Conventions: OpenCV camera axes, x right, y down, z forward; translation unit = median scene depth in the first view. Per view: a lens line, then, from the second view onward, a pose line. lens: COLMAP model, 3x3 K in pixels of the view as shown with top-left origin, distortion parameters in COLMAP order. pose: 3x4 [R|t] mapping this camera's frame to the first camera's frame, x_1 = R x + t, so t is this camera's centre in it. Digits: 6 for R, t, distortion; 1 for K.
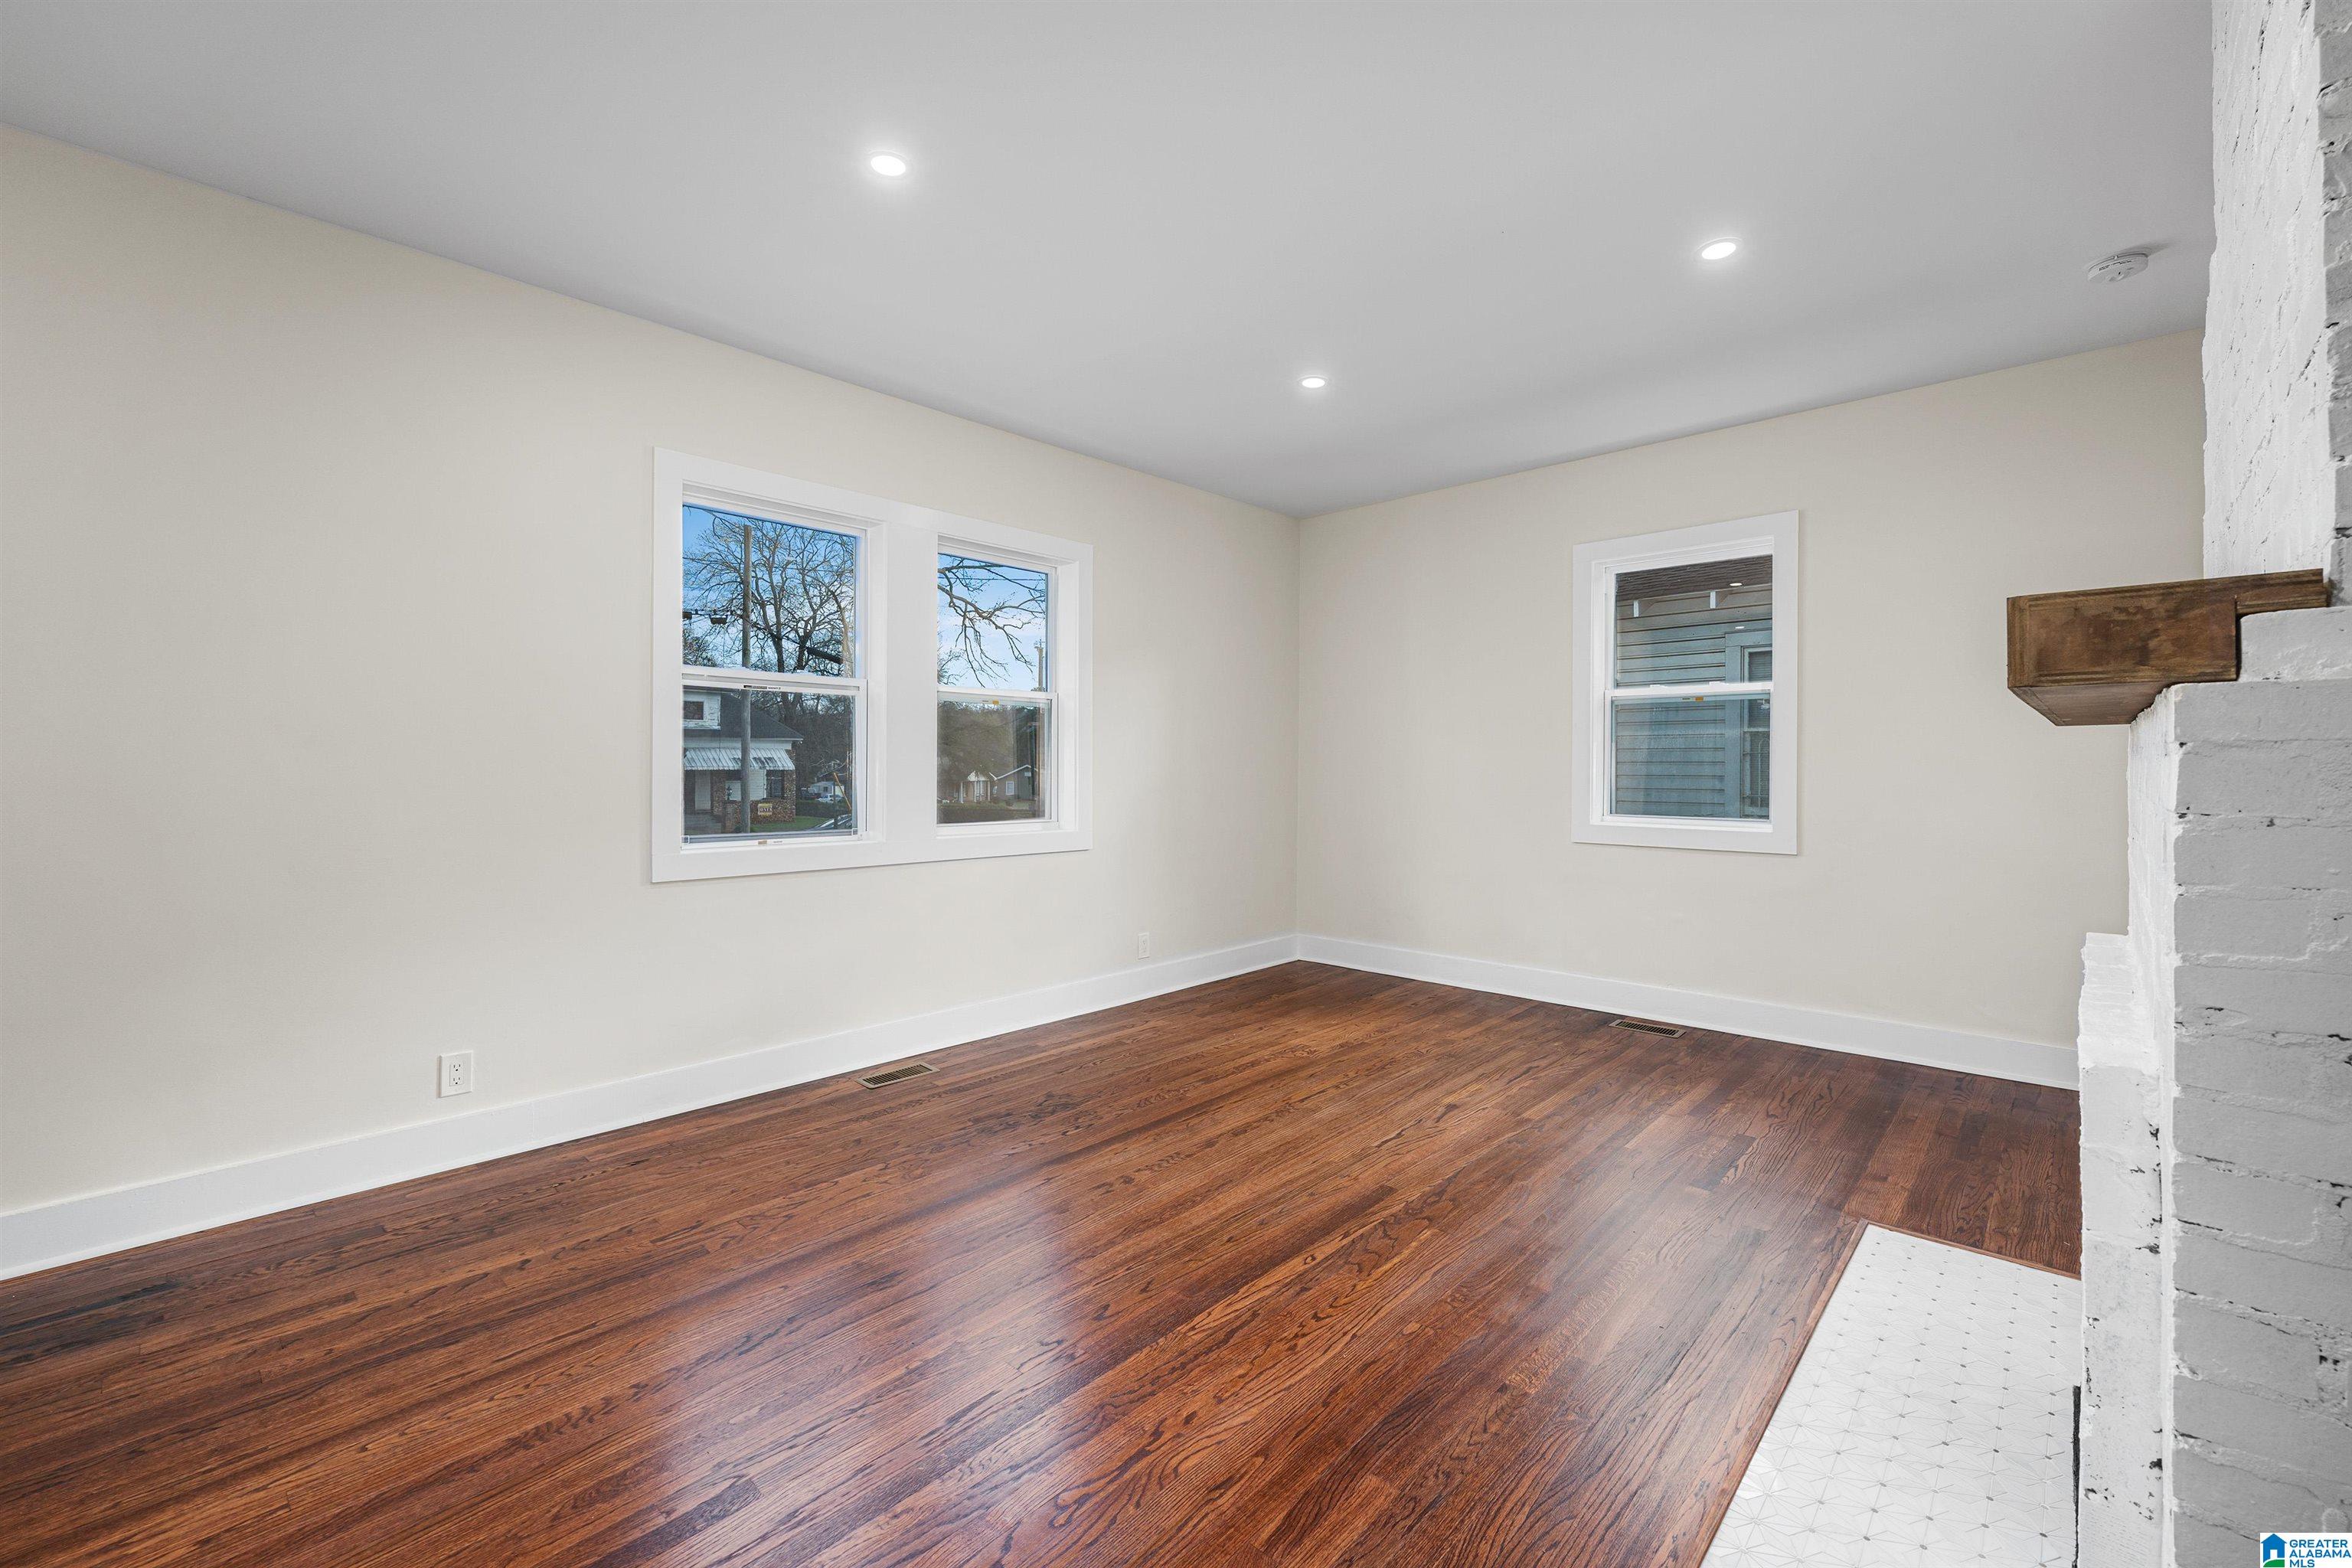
lens RADIAL K [[986.5, 0, 1182.5], [0, 986.5, 786.7], [0, 0, 1]] dist [-0.002493, -0.000257]
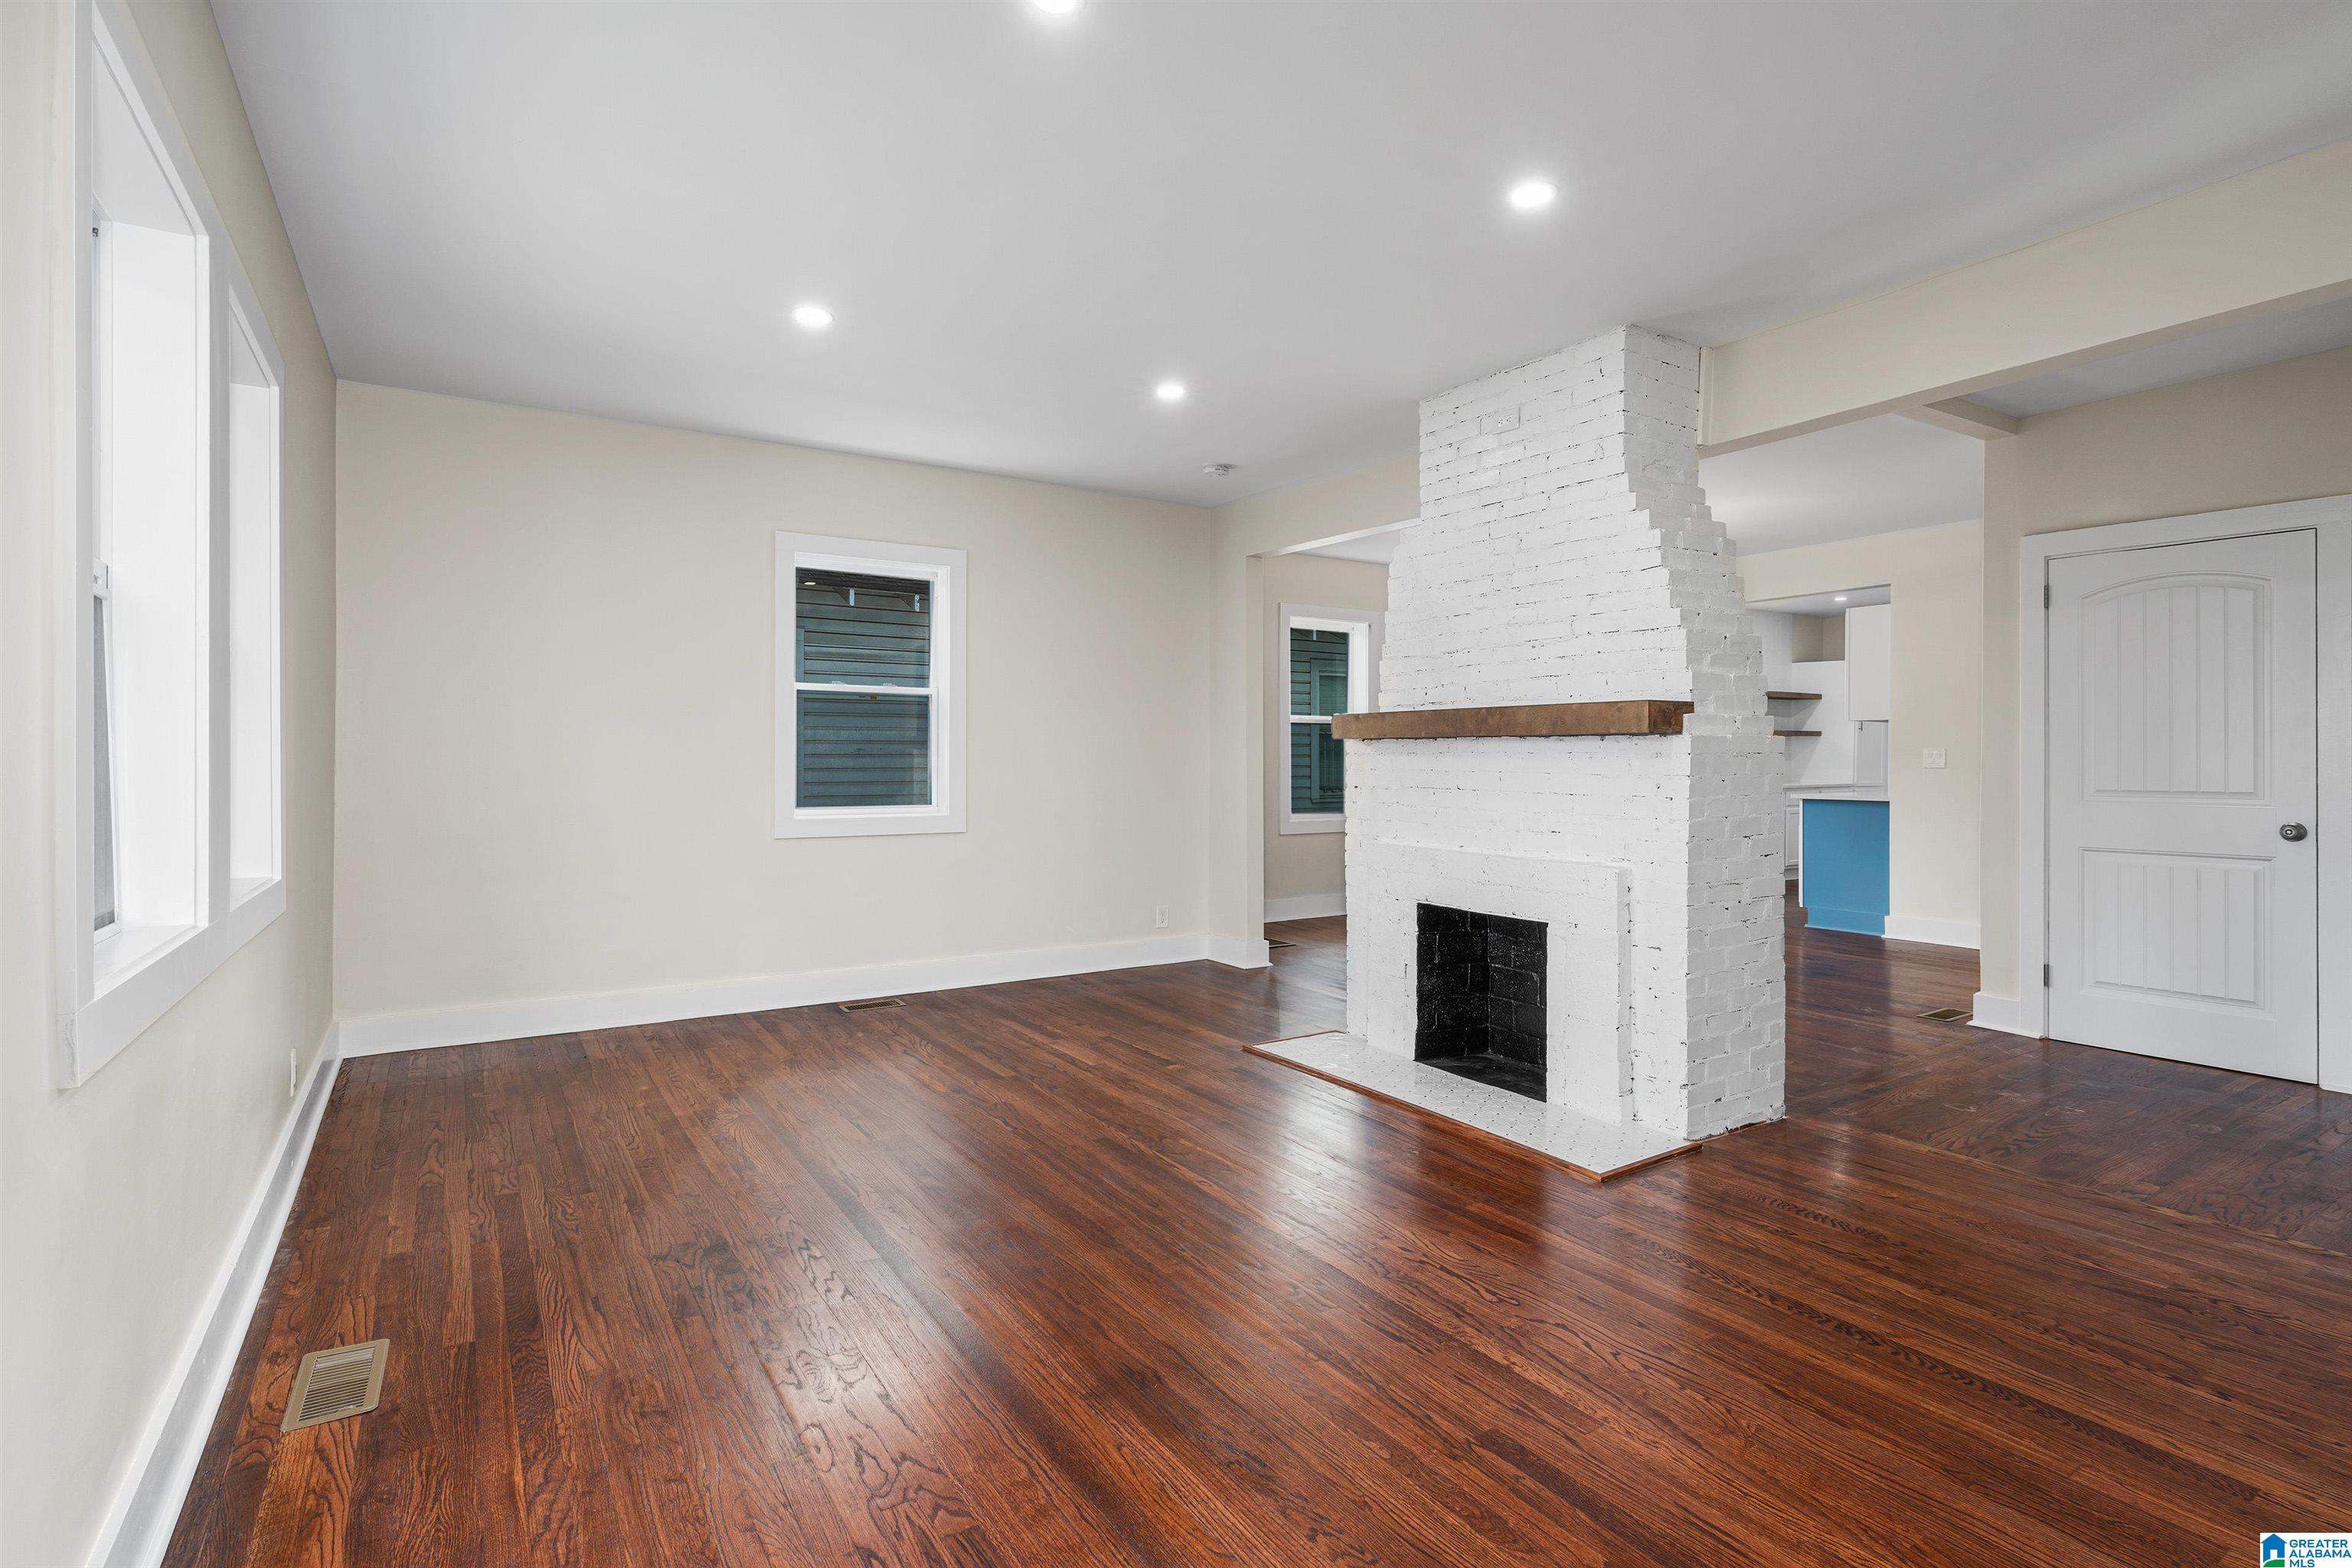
lens RADIAL K [[1124.4, 0, 1204.3], [0, 1124.4, 743.5], [0, 0, 1]] dist [-0.001052, 0.000215]
pose [[0.233395, 0.007229, 0.972355, -0.709830], [0.022302, 0.999670, -0.012785, -0.014612], [-0.972126, 0.024669, 0.233157, 0.411759]]
